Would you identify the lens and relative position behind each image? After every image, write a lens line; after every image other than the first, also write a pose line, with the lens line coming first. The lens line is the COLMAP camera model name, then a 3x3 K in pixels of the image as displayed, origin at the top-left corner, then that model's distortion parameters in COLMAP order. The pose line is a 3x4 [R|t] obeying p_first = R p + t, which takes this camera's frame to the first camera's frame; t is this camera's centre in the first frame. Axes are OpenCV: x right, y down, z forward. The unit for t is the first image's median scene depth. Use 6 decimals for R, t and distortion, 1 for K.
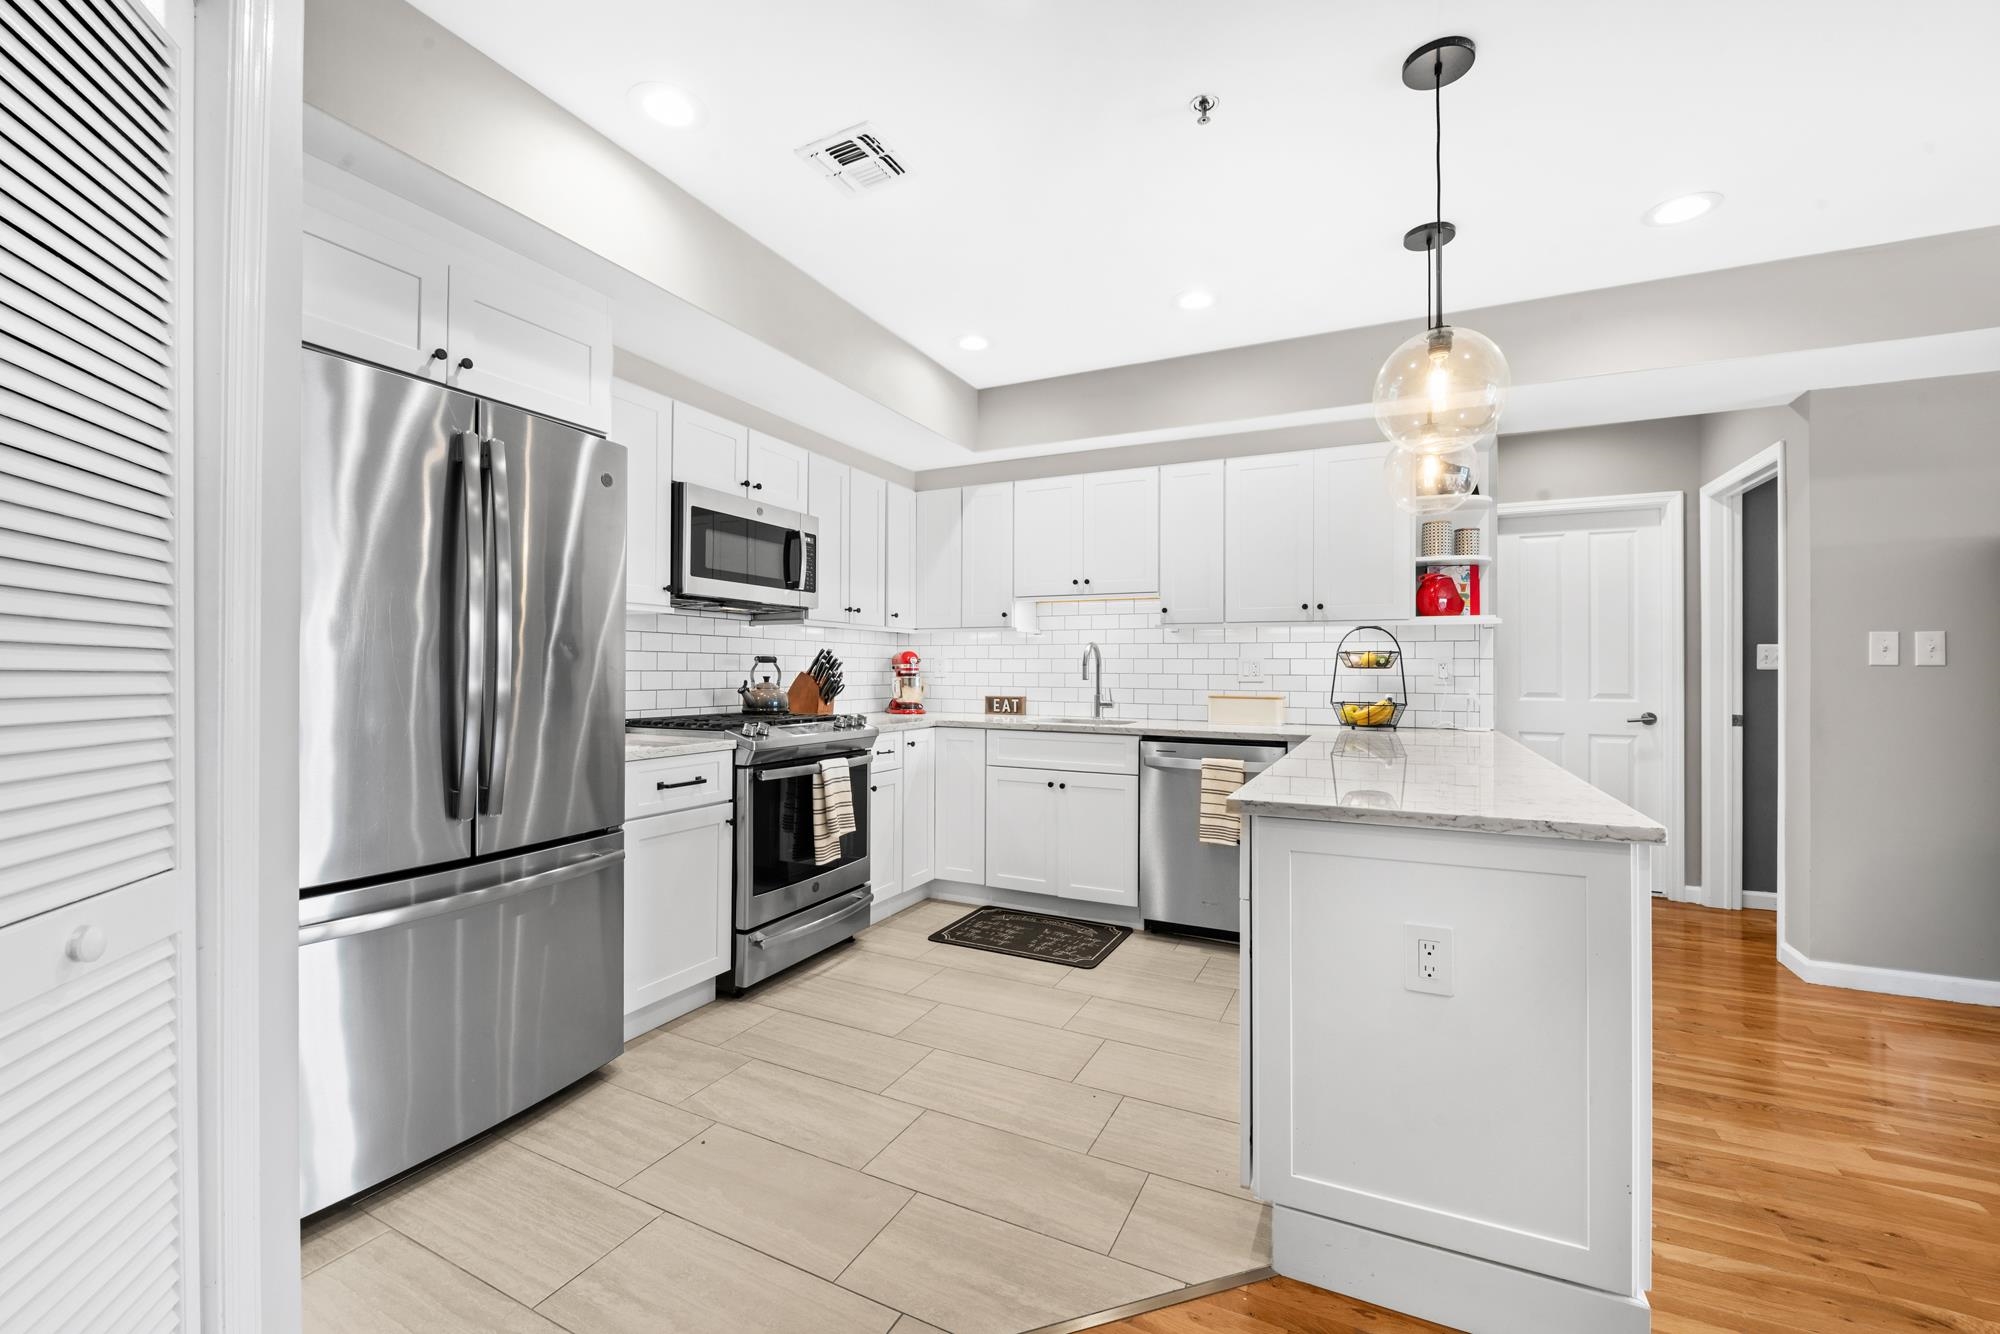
lens RADIAL K [[810.1, 0, 1000.7], [0, 810.1, 664.5], [0, 0, 1]] dist [-0.004986, -0.000410]
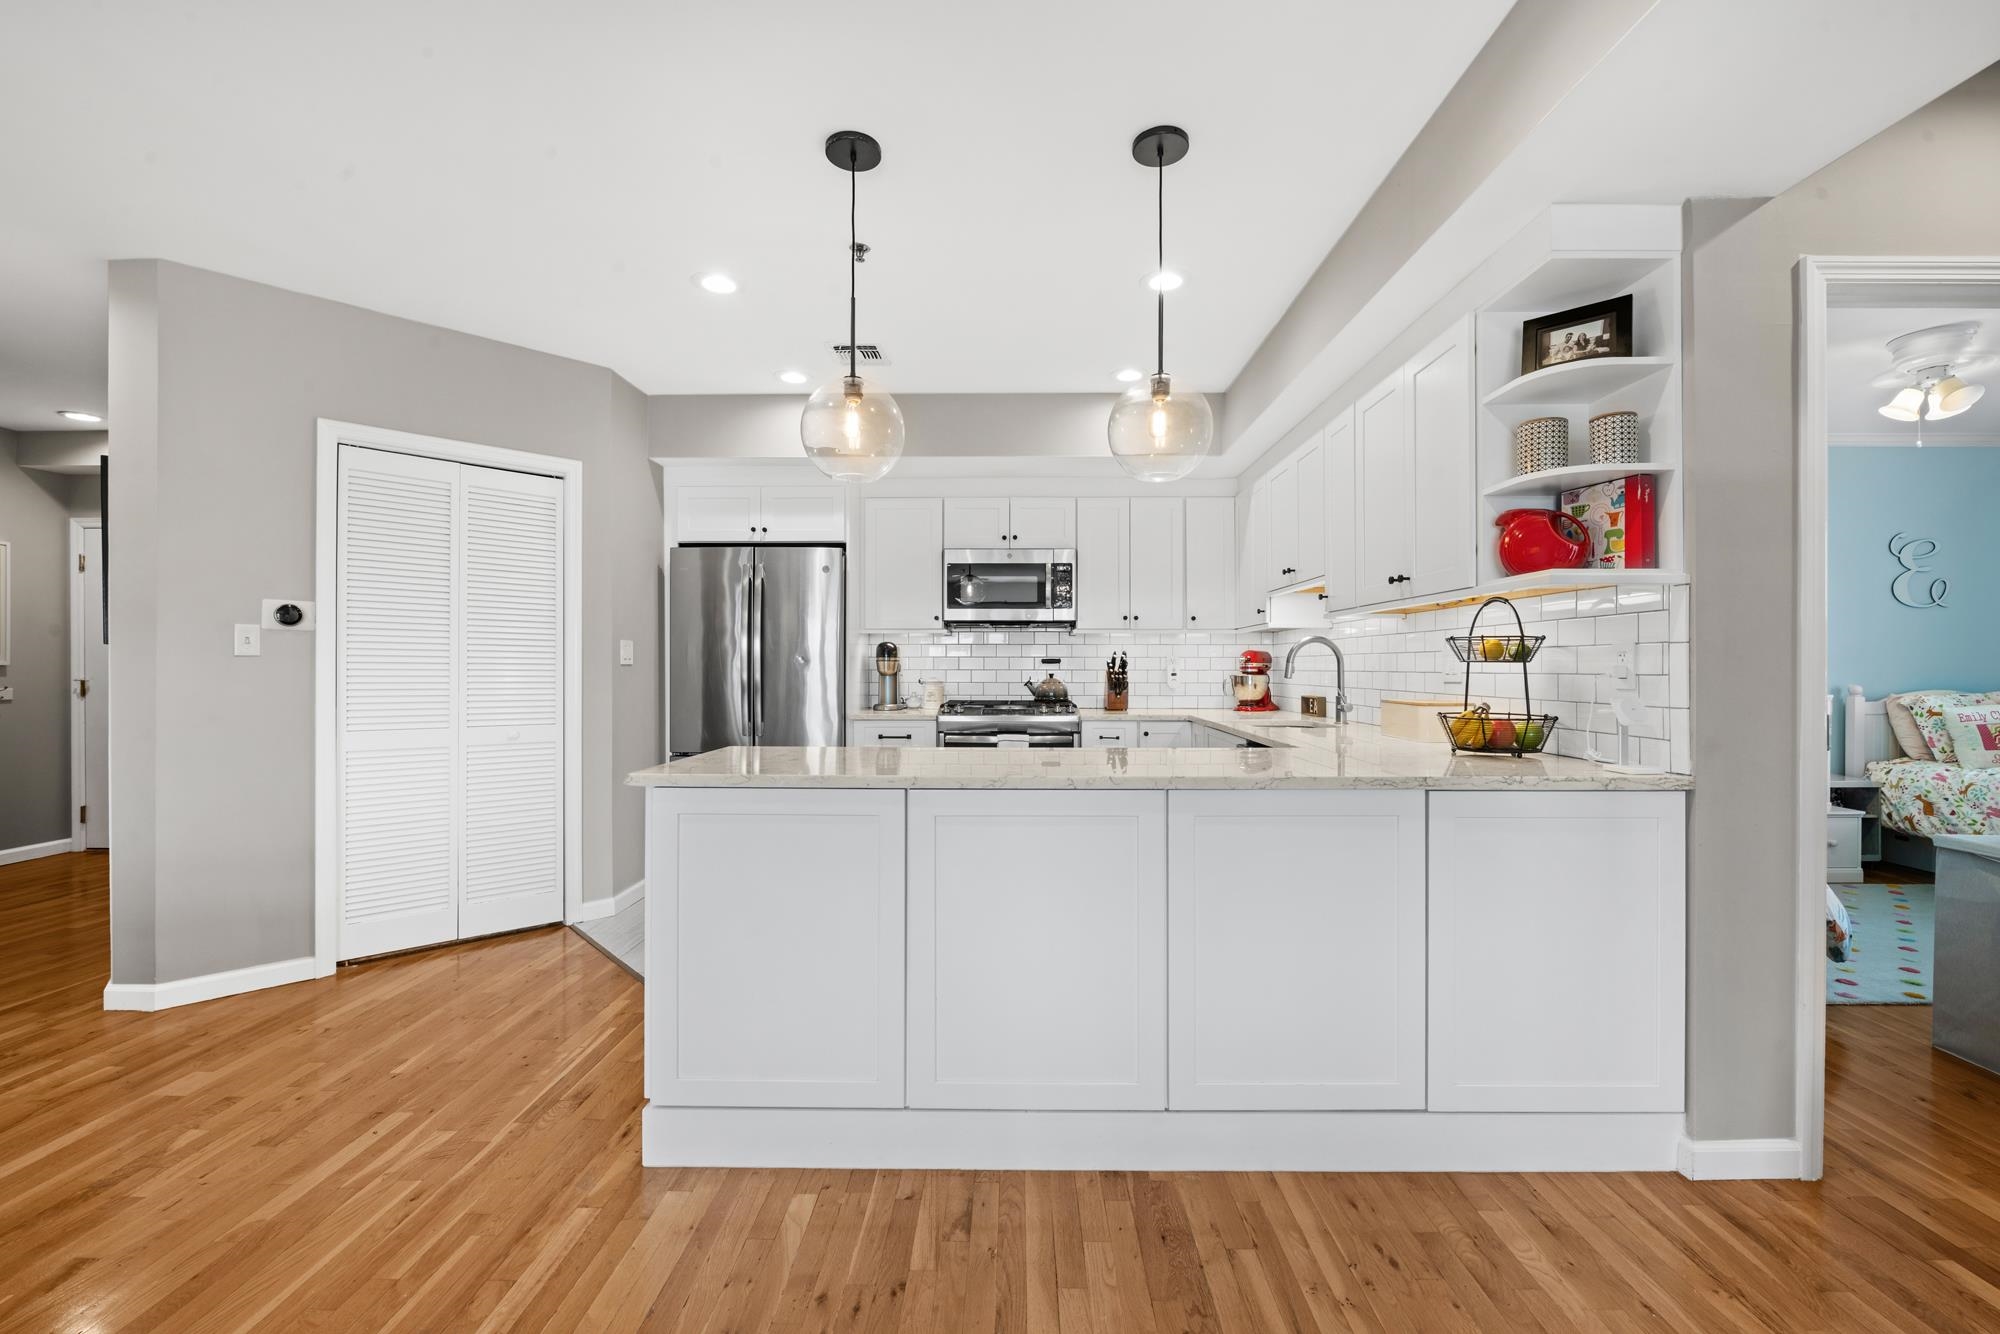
lens RADIAL K [[812.5, 0, 1006.2], [0, 812.5, 665.7], [0, 0, 1]] dist [-0.007693, -0.000574]
pose [[0.423915, -0.007994, -0.905667, 0.902467], [0.008533, 0.999952, -0.004833, 0.007248], [0.905662, -0.005679, 0.423962, 0.368542]]
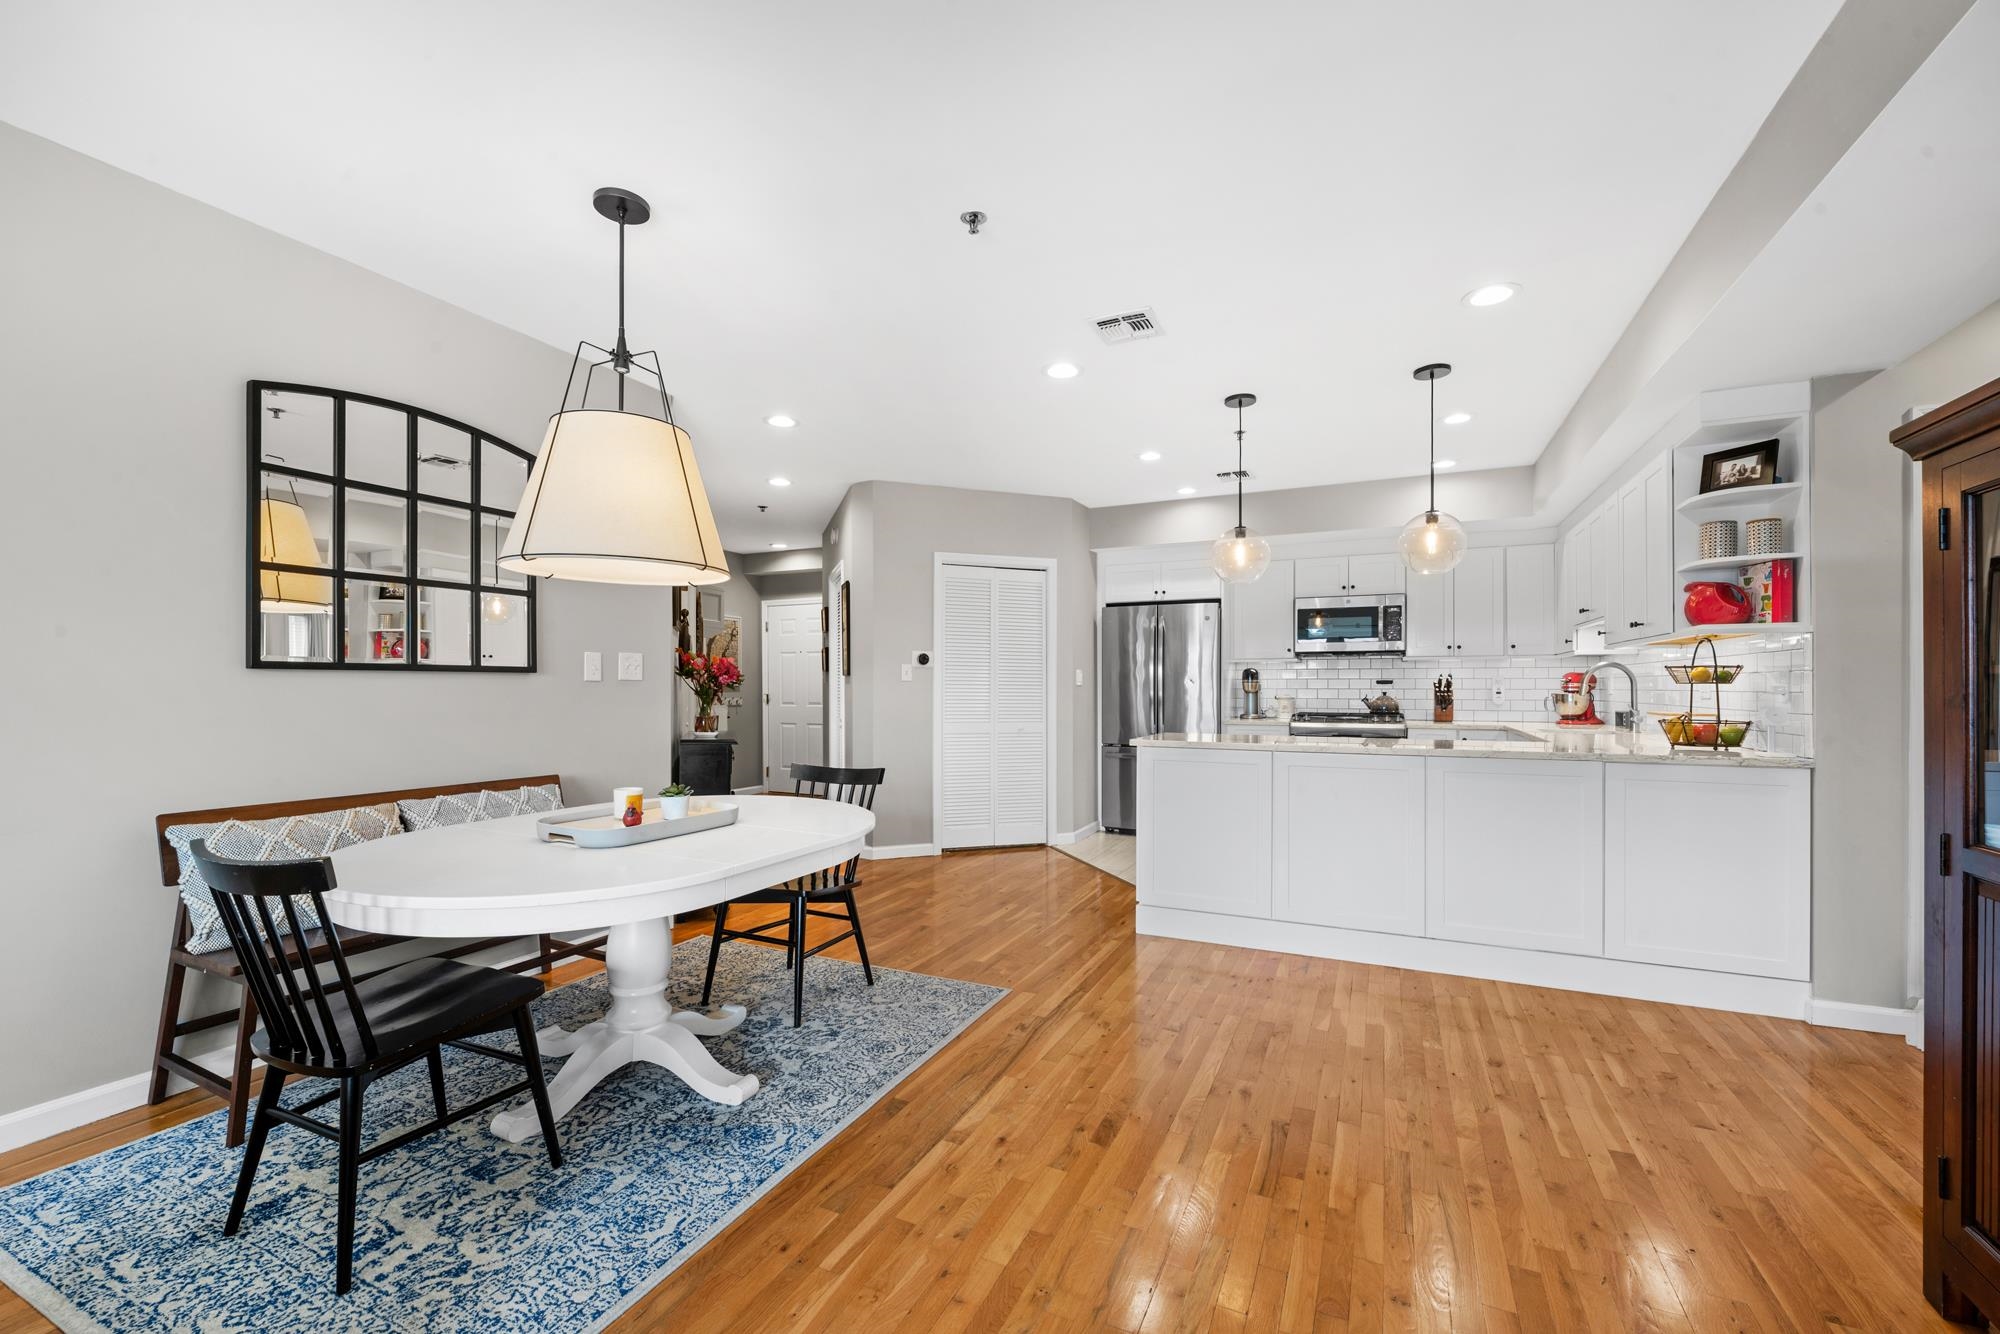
lens RADIAL K [[803.1, 0, 1001.5], [0, 803.1, 685.3], [0, 0, 1]] dist [-0.007489, -0.000806]
pose [[0.008334, -0.007640, -0.999936, 1.399241], [0.006696, 0.999949, -0.007584, 0.007946], [0.999943, -0.006632, 0.008385, 0.185351]]
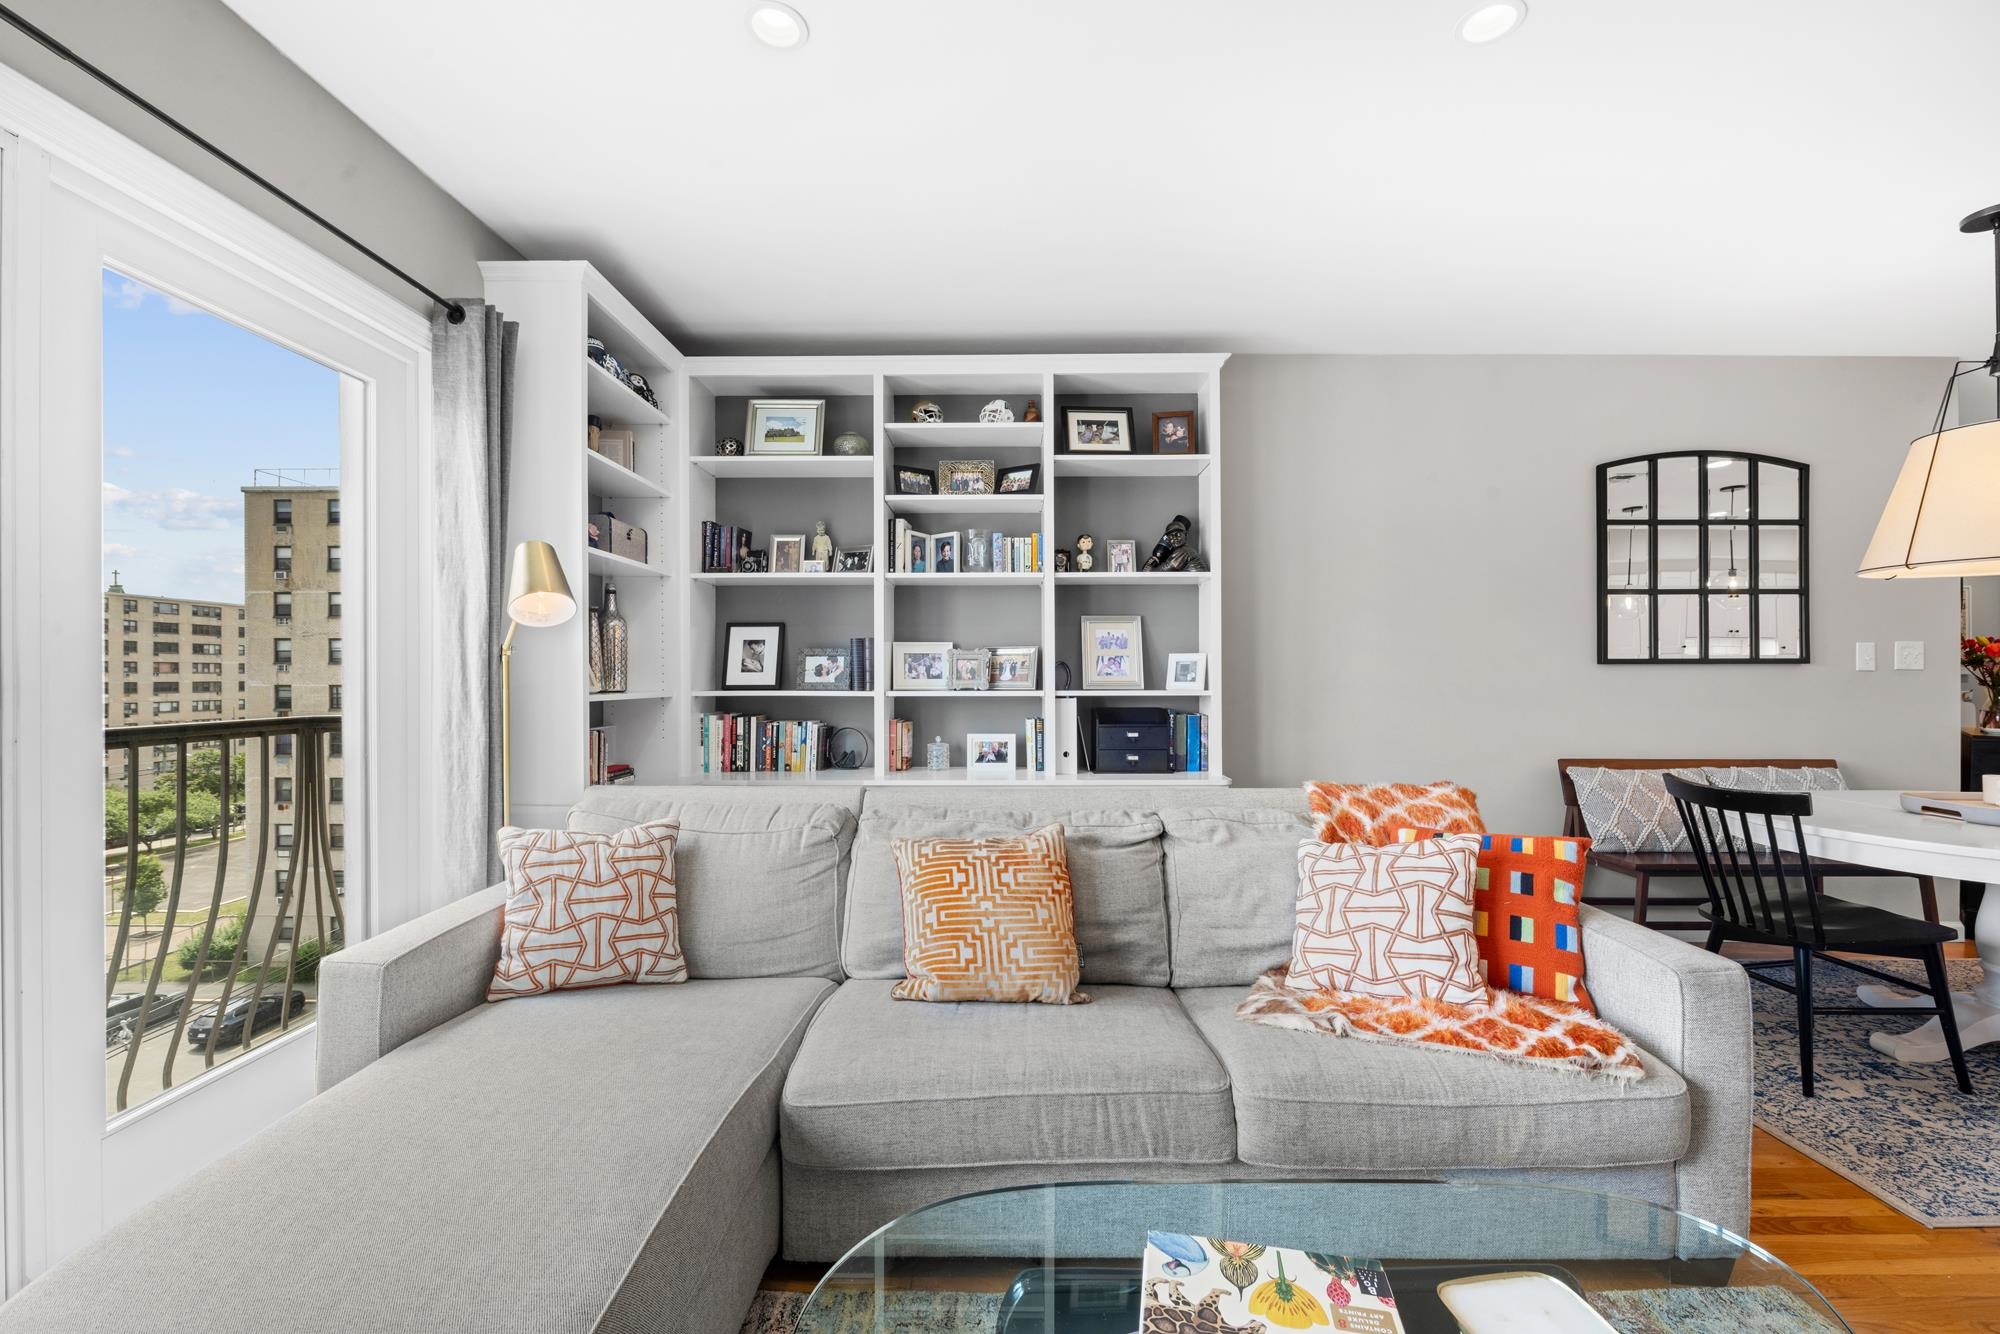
lens RADIAL K [[804.9, 0, 1003.5], [0, 804.9, 675.8], [0, 0, 1]] dist [-0.005870, -0.001007]
pose [[-0.902192, -0.005503, -0.431299, 1.808134], [-0.001372, 0.999950, -0.009890, 0.009107], [0.431332, -0.008331, -0.902155, 0.122868]]
